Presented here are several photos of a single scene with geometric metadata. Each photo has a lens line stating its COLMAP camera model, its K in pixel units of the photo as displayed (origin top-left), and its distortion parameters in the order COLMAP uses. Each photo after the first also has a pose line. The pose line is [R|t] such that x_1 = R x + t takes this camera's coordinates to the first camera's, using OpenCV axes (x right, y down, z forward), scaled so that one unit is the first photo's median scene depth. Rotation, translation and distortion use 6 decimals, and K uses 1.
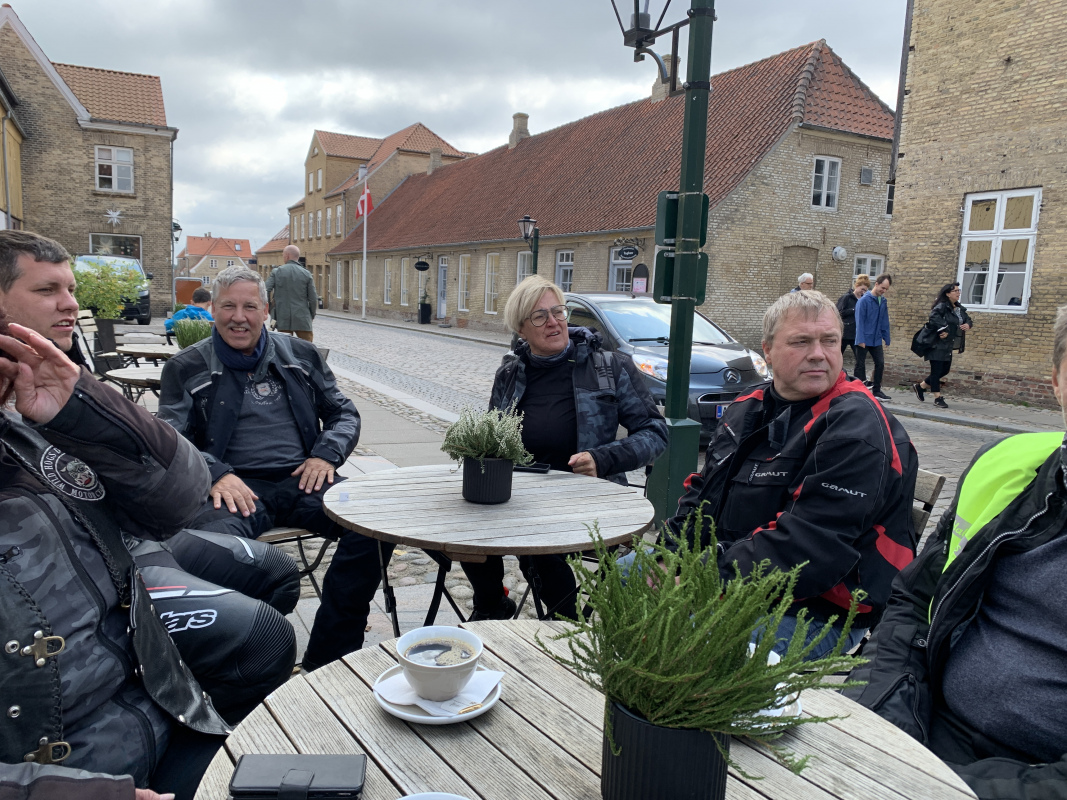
lens RADIAL K [[793.4, 0, 533.5], [0, 793.4, 400.0], [0, 0, 1]] dist [0.034716, -0.038148]
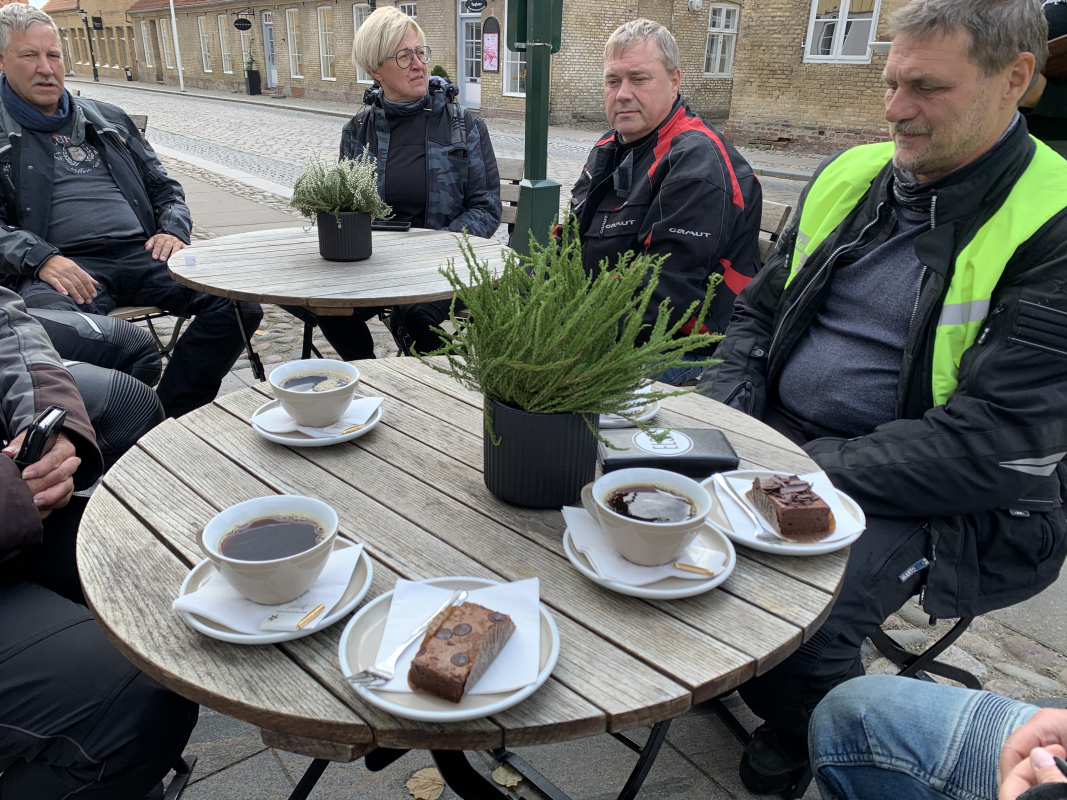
lens RADIAL K [[794.1, 0, 533.5], [0, 794.1, 400.0], [0, 0, 1]] dist [0.036973, -0.069735]
pose [[0.983562, -0.087305, 0.158064, -0.000744], [0.041337, 0.960967, 0.273558, 0.006754], [-0.175777, -0.262528, 0.948779, -0.000149]]
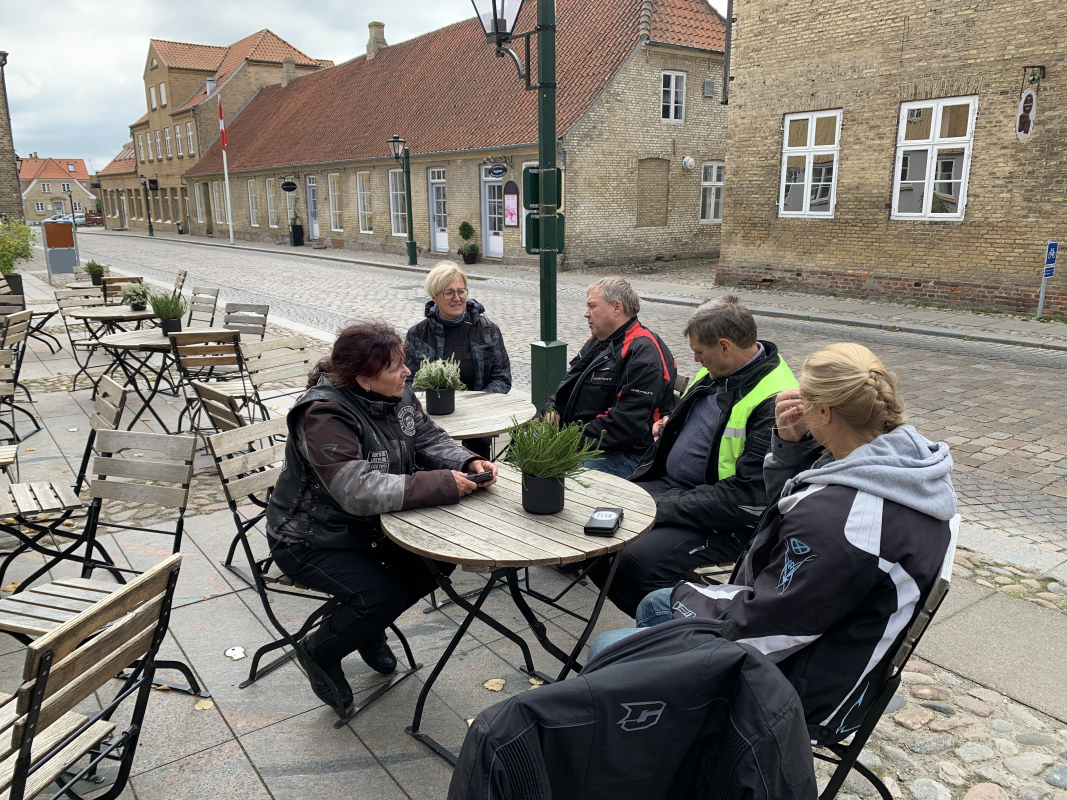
lens RADIAL K [[793.4, 0, 533.5], [0, 793.4, 400.0], [0, 0, 1]] dist [0.034716, -0.038148]
pose [[0.985794, -0.090092, 0.141753, -0.018780], [0.072896, 0.989831, 0.122152, -0.017930], [-0.151317, -0.110084, 0.982336, -0.134412]]
